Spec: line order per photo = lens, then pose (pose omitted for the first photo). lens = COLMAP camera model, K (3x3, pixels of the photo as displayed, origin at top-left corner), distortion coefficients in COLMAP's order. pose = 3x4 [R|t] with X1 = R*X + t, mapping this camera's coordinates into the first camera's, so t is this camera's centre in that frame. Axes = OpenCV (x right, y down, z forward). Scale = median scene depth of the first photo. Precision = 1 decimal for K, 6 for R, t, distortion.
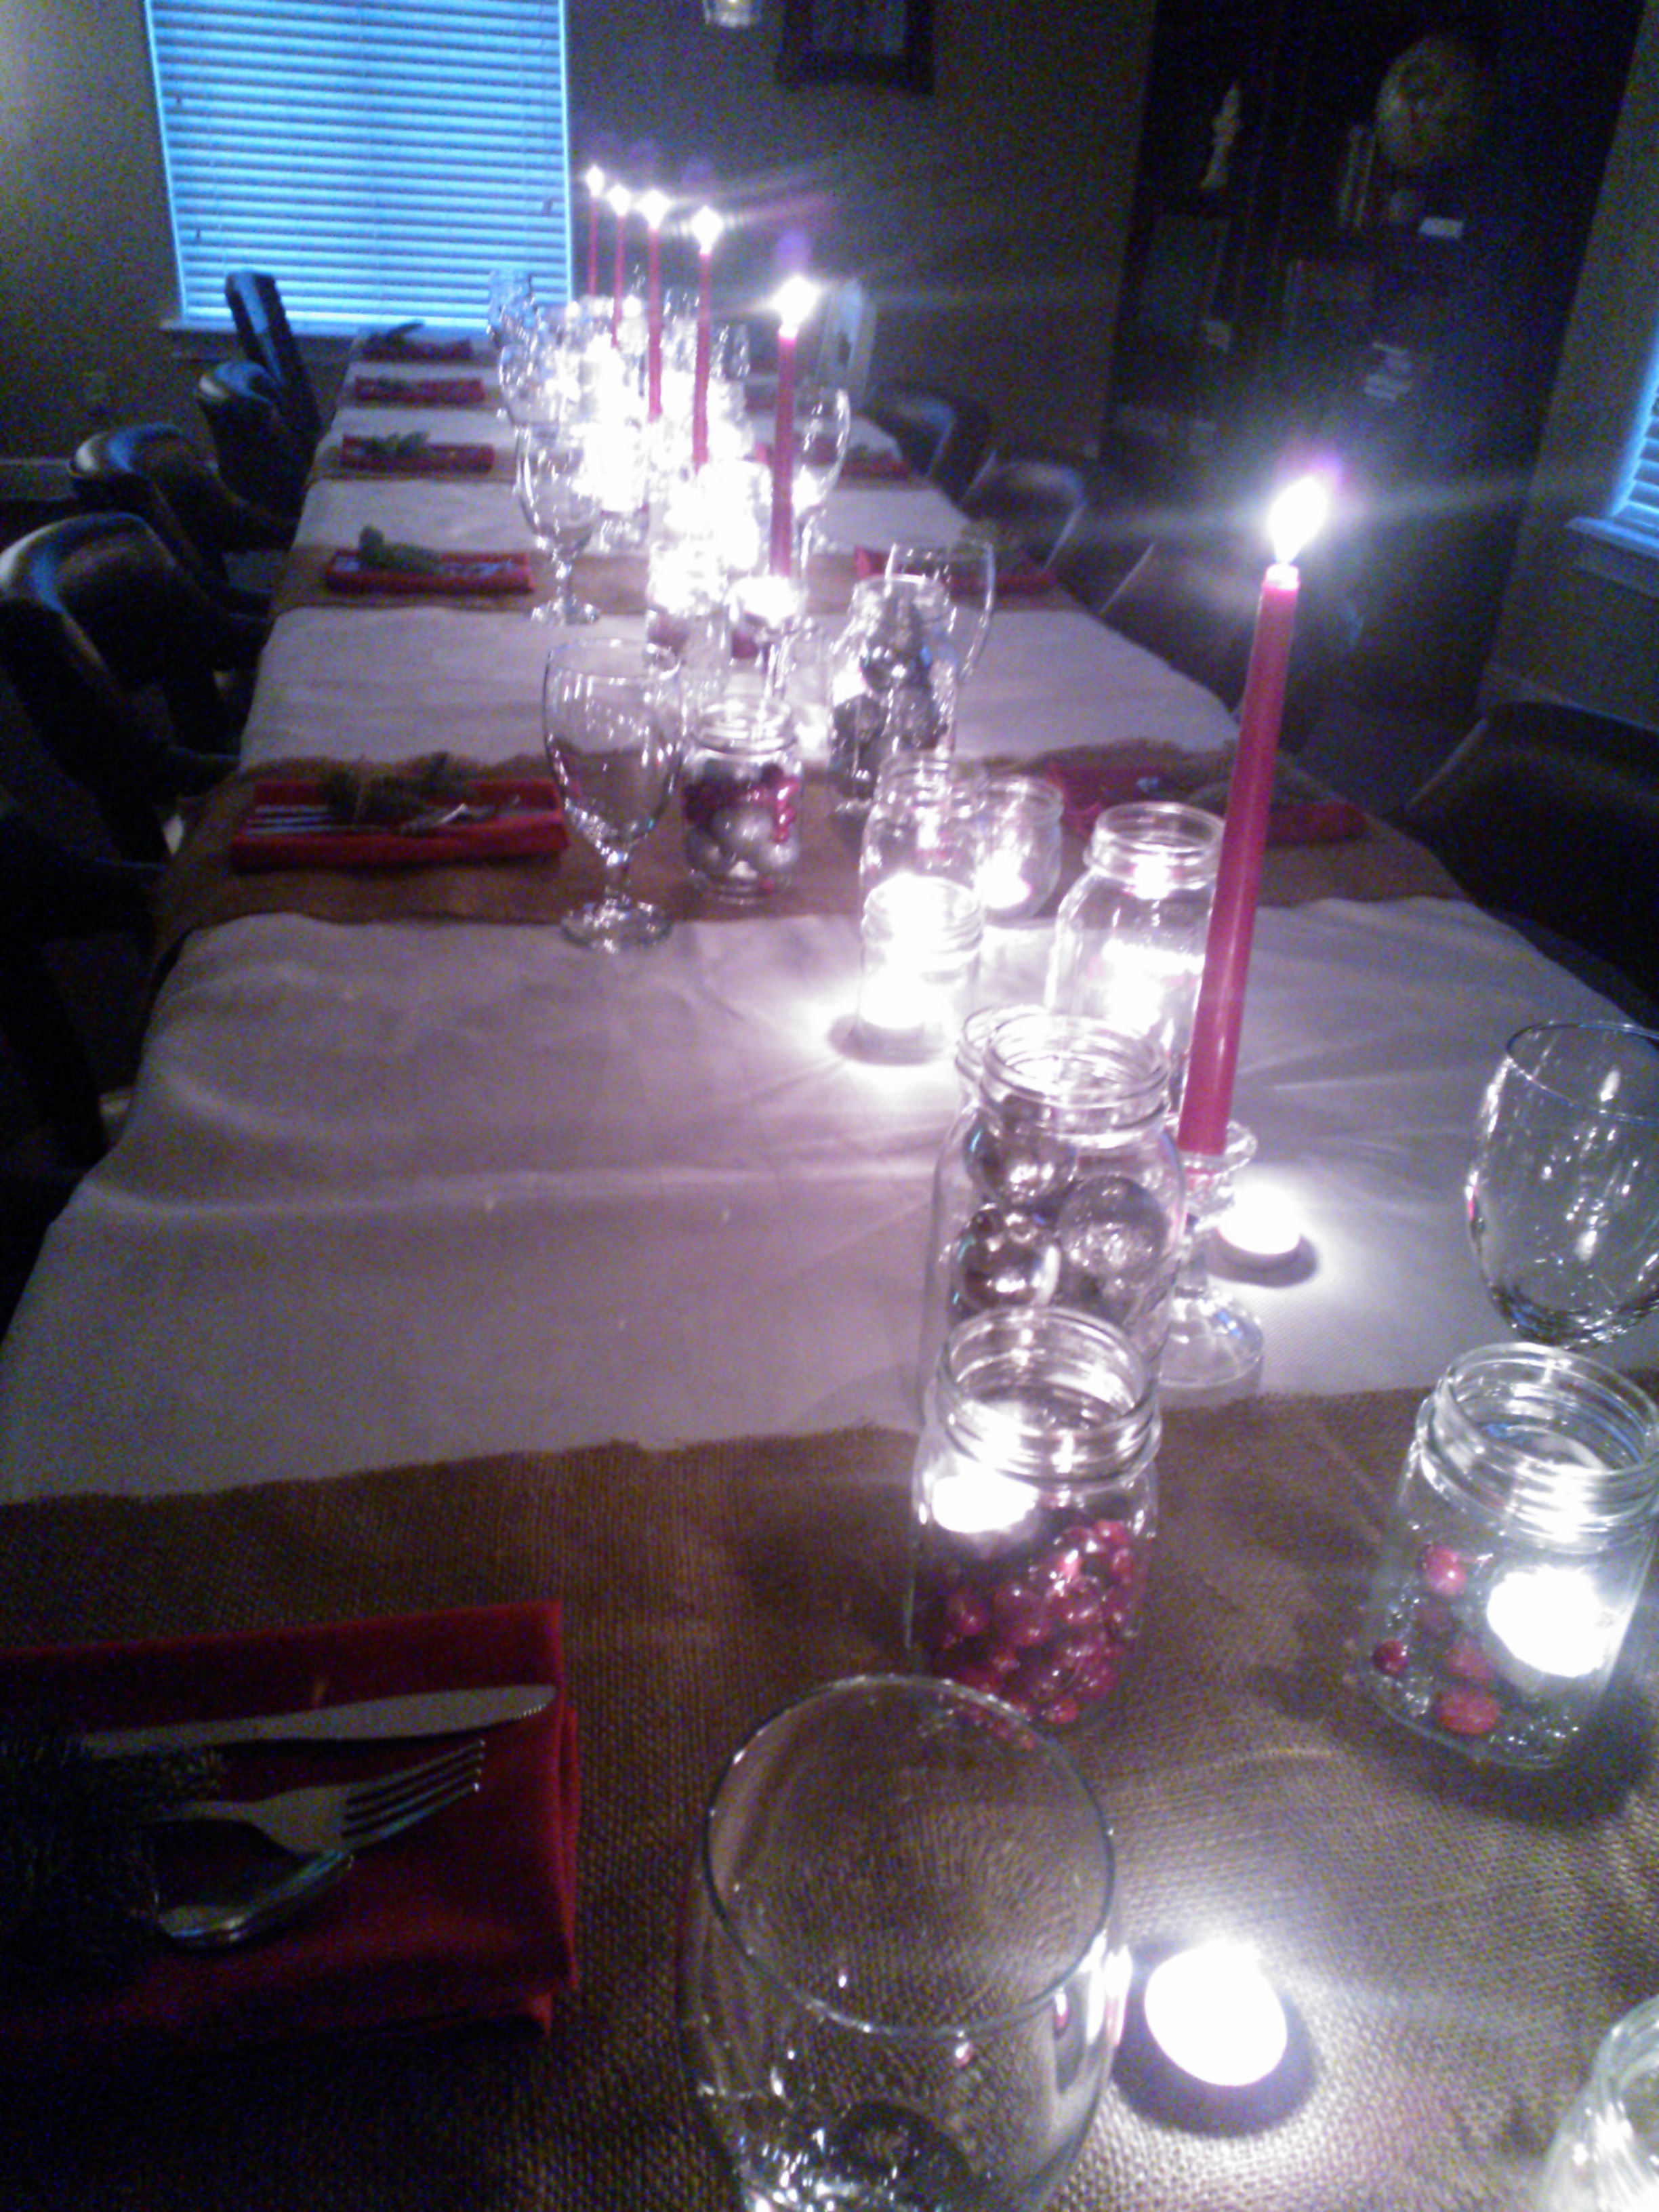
lens RADIAL K [[1740.8, 0, 829.5], [0, 1740.8, 1106.0], [0, 0, 1]] dist [0.045049, -0.002378]
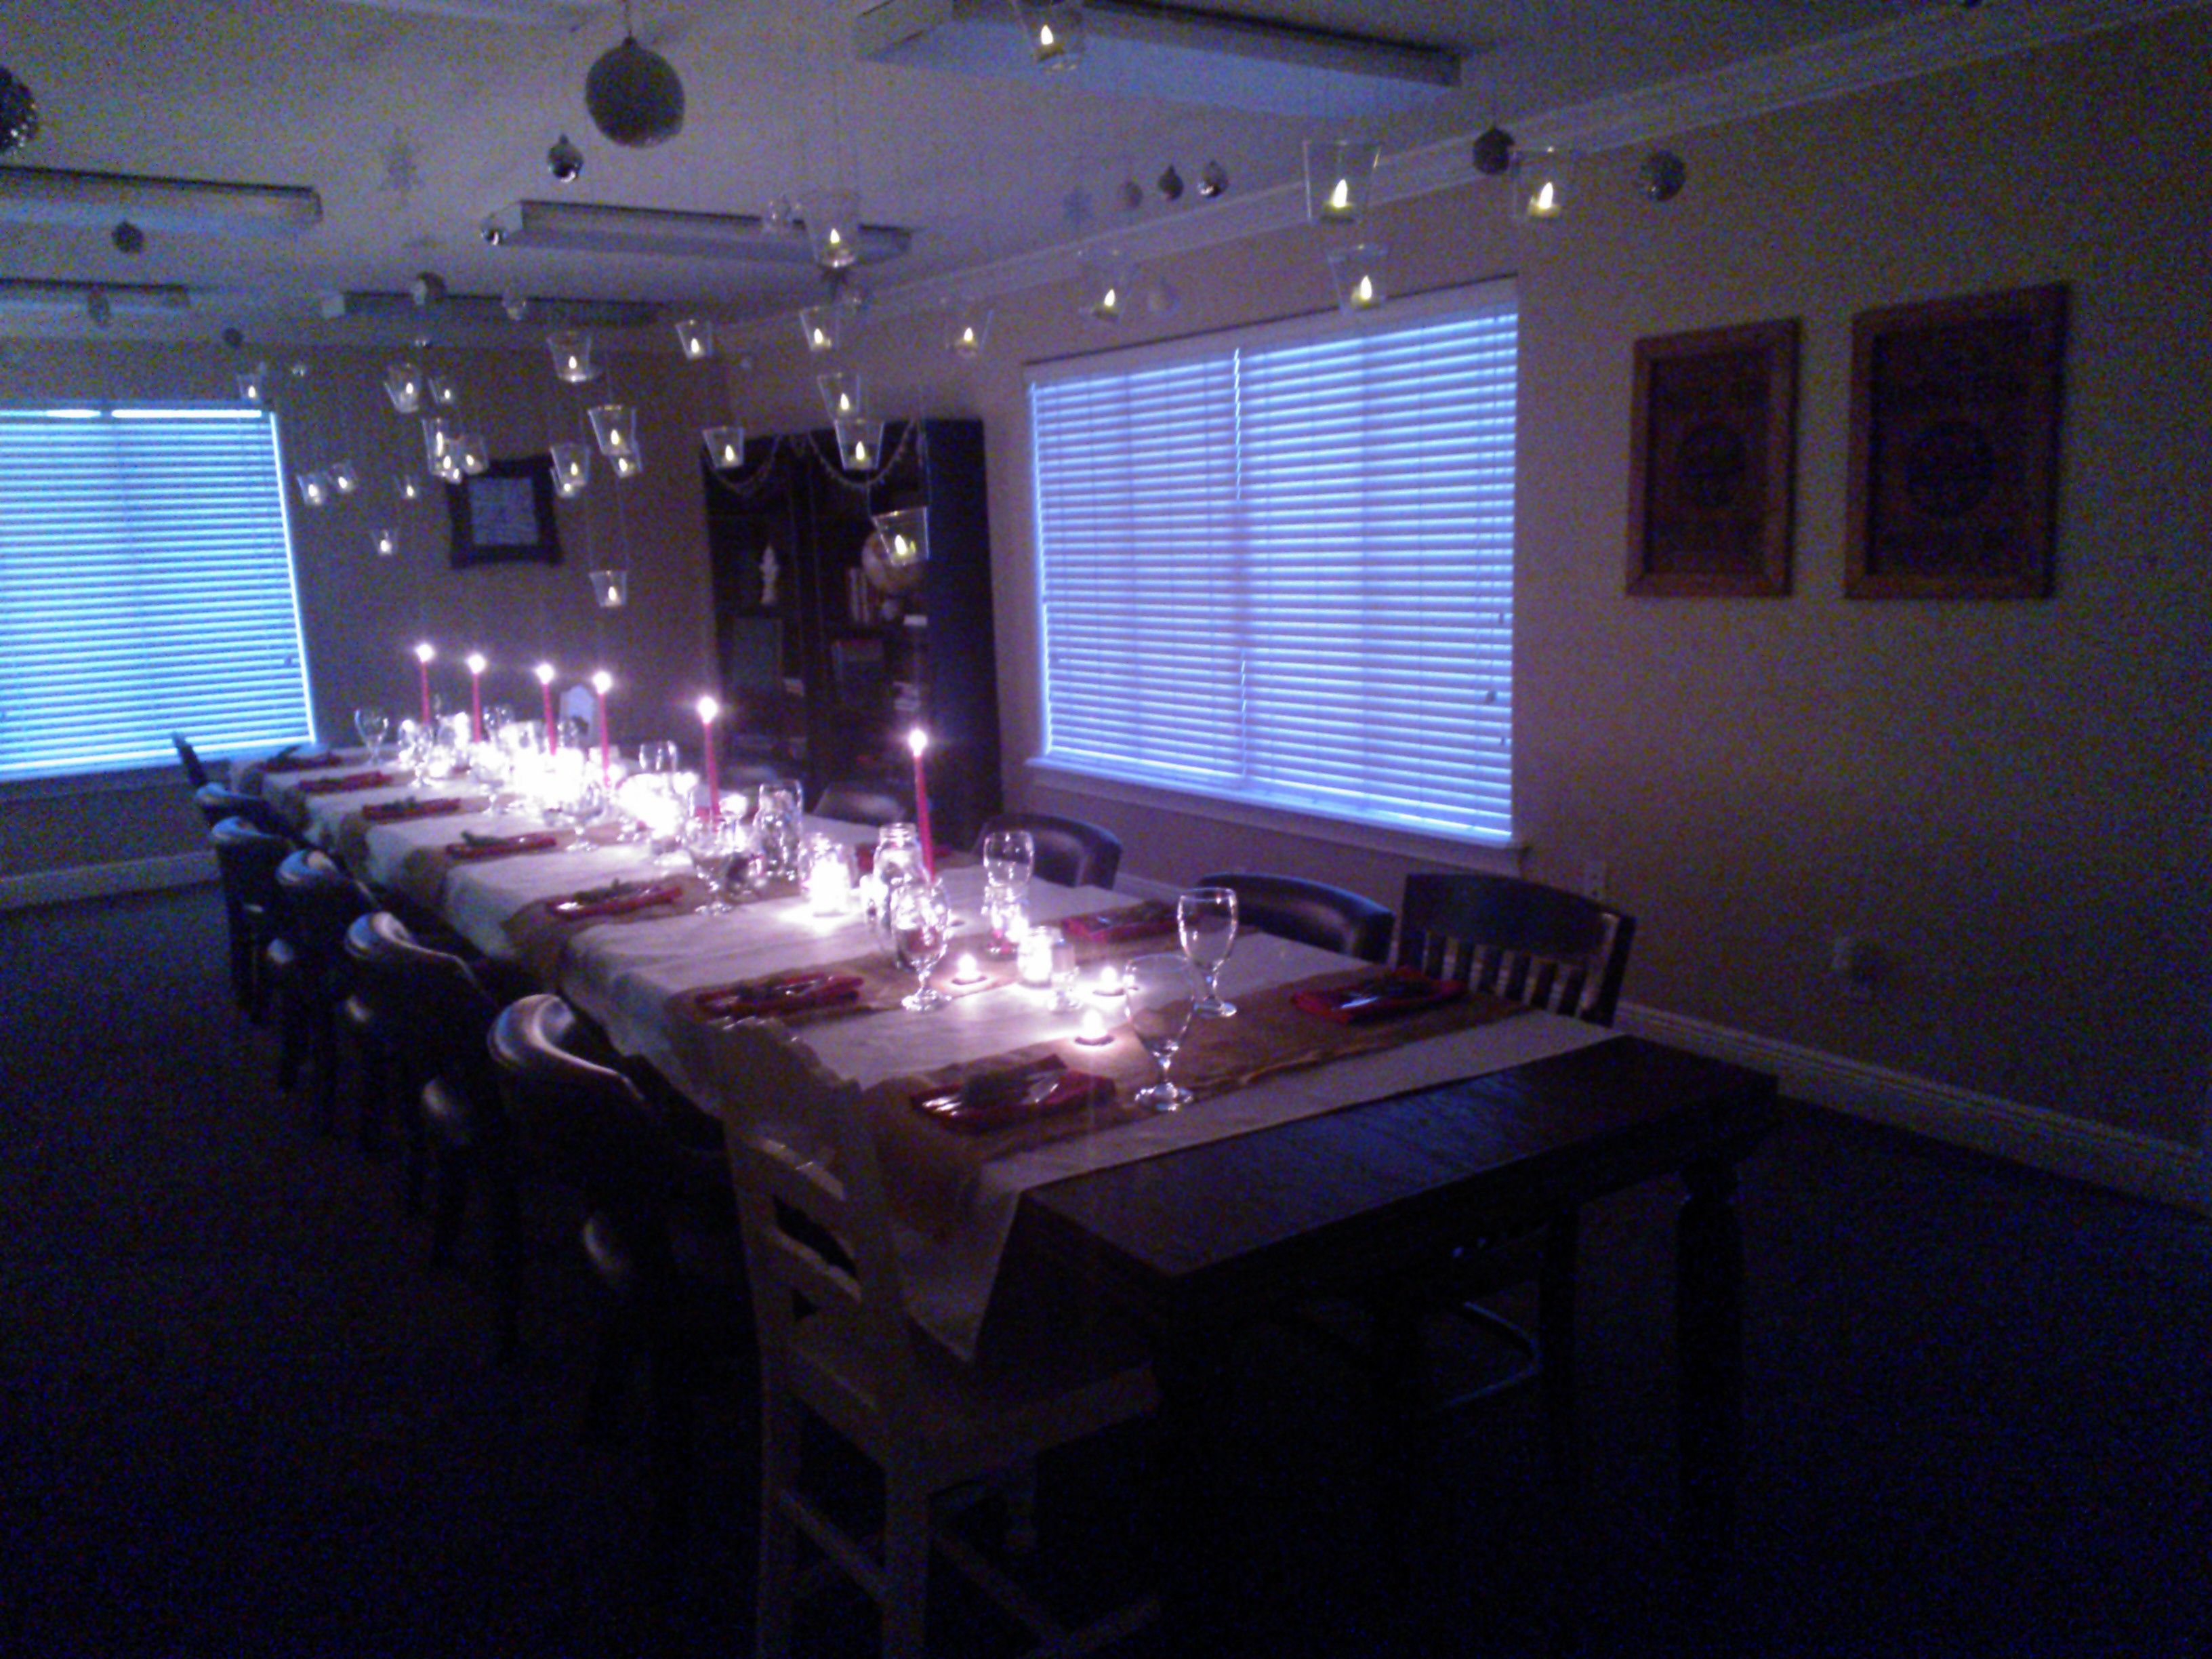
lens RADIAL K [[1740.8, 0, 1019.3], [0, 1740.8, 837.9], [0, 0, 1]] dist [0.045049, -0.002378]
pose [[0.927913, -0.153834, 0.339577, -0.168291], [0.253505, 0.928245, -0.272207, 0.189904], [-0.273336, 0.338669, 0.900328, -0.483426]]
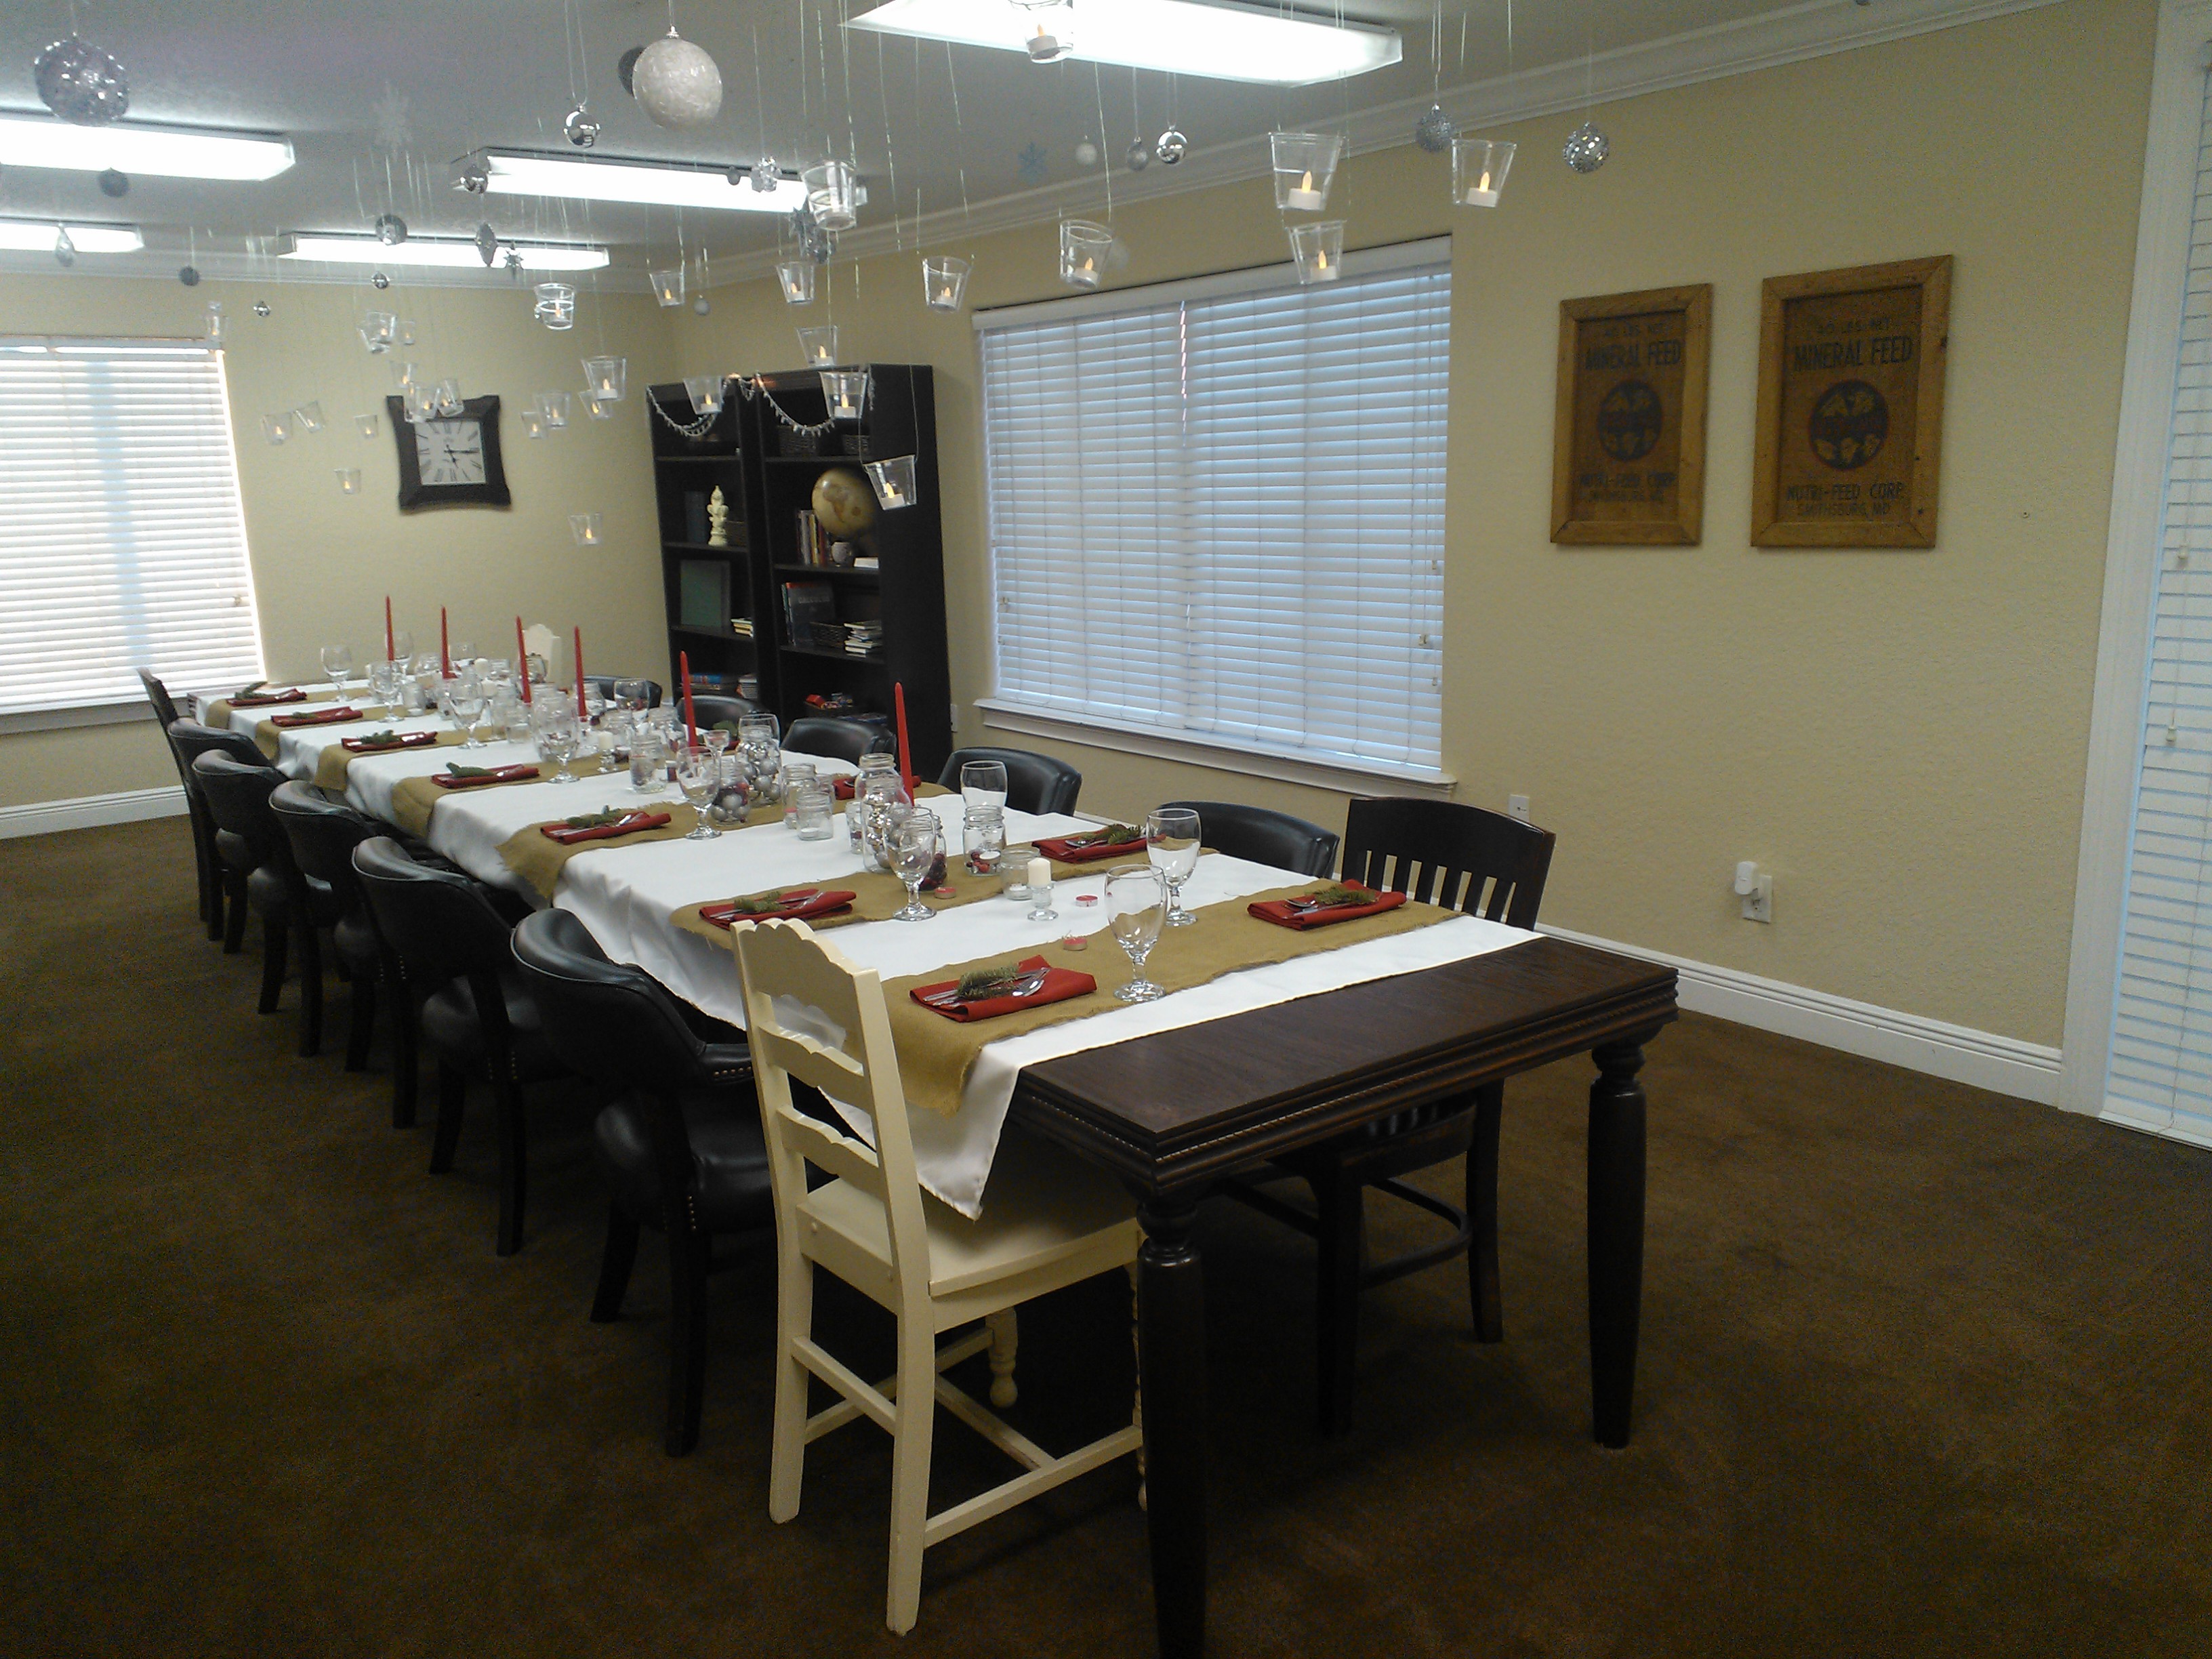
lens RADIAL K [[1740.8, 0, 1019.3], [0, 1740.8, 837.9], [0, 0, 1]] dist [0.045049, -0.002378]
pose [[0.913769, -0.165036, 0.371199, -0.203585], [0.263489, 0.936260, -0.232360, 0.205965], [-0.309191, 0.310131, 0.899011, -0.523347]]
